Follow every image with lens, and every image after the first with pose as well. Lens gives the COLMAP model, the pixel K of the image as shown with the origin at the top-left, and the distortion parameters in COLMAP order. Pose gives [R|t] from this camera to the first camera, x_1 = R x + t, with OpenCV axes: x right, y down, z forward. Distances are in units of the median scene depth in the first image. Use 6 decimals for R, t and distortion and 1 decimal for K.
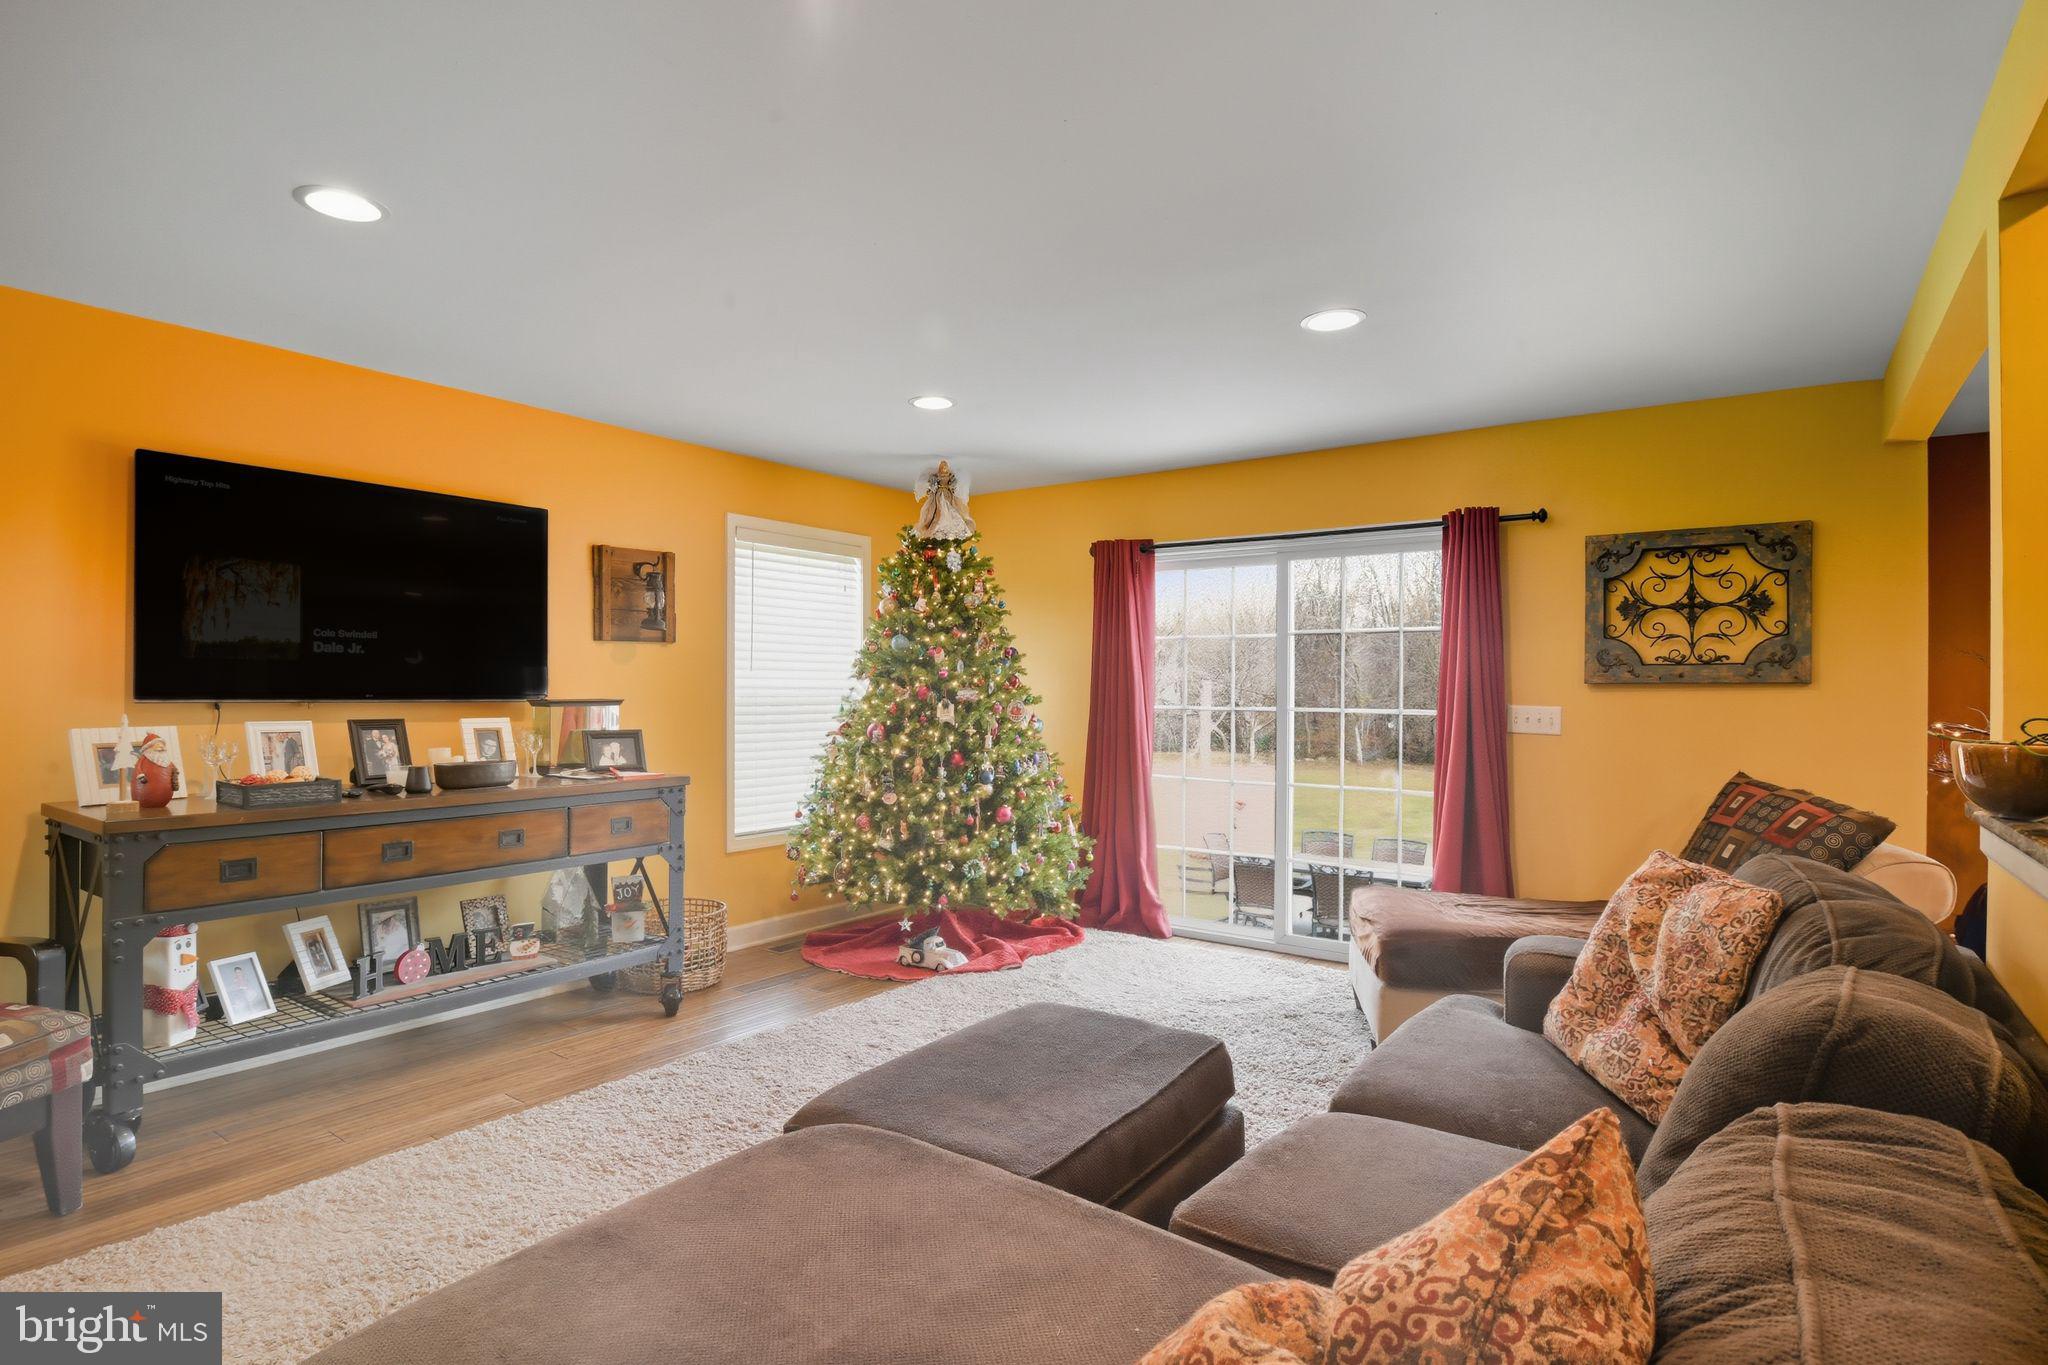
lens RADIAL K [[1044.1, 0, 1024.2], [0, 1044.1, 685.1], [0, 0, 1]] dist [-0.004219, -0.000636]
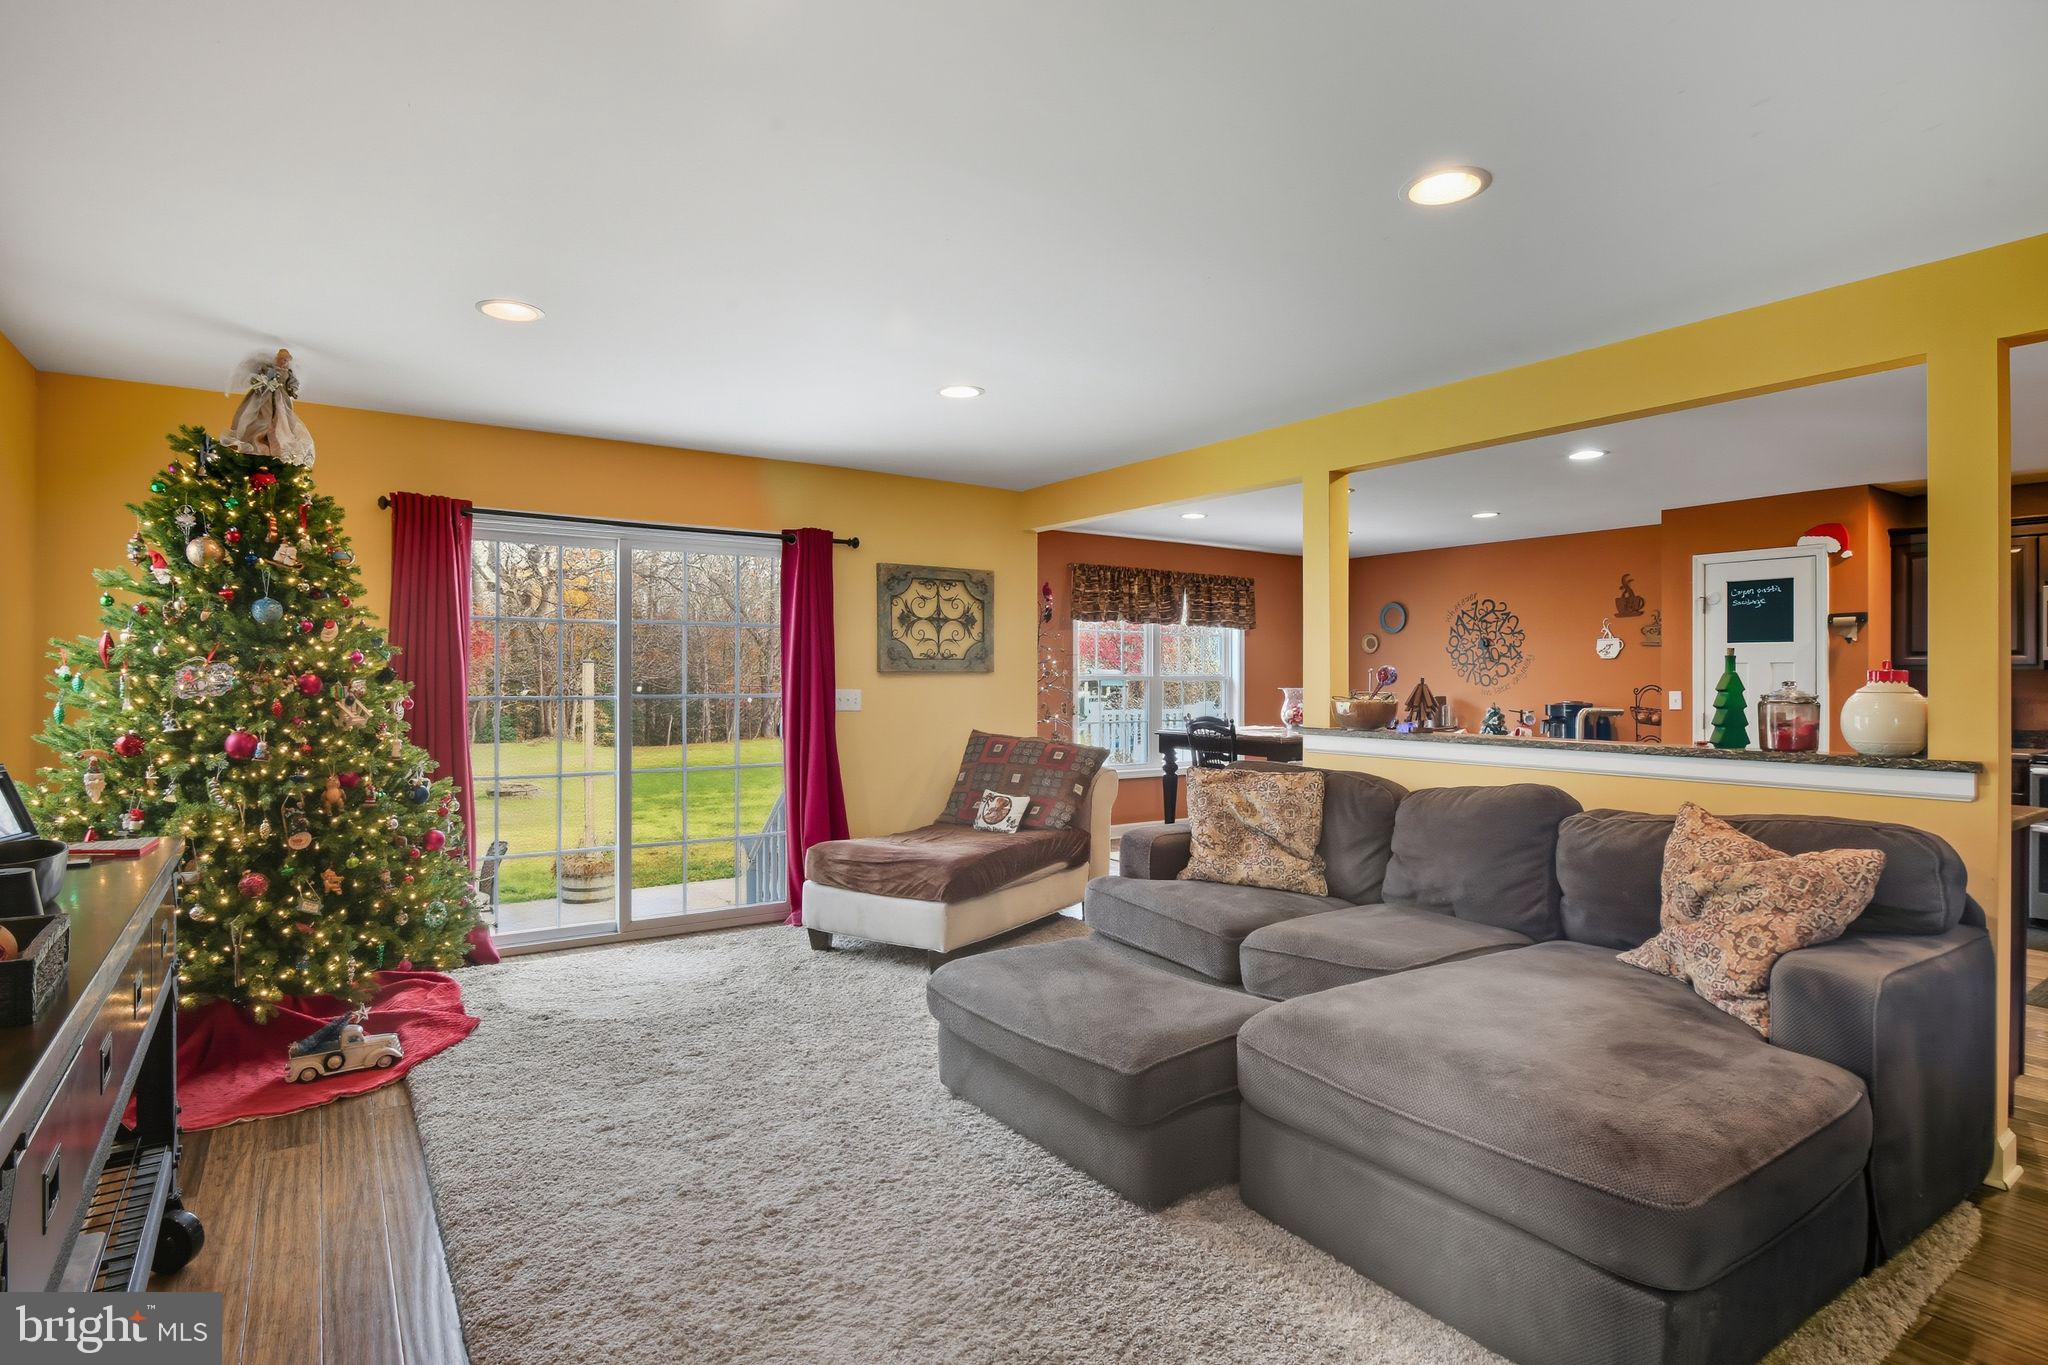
lens RADIAL K [[1044.1, 0, 1024.2], [0, 1044.1, 673.0], [0, 0, 1]] dist [-0.004219, -0.000636]
pose [[0.337090, -0.006014, 0.941453, -0.702338], [-0.009221, 0.999911, 0.009689, -0.015278], [-0.941427, -0.011947, 0.337005, 0.380110]]
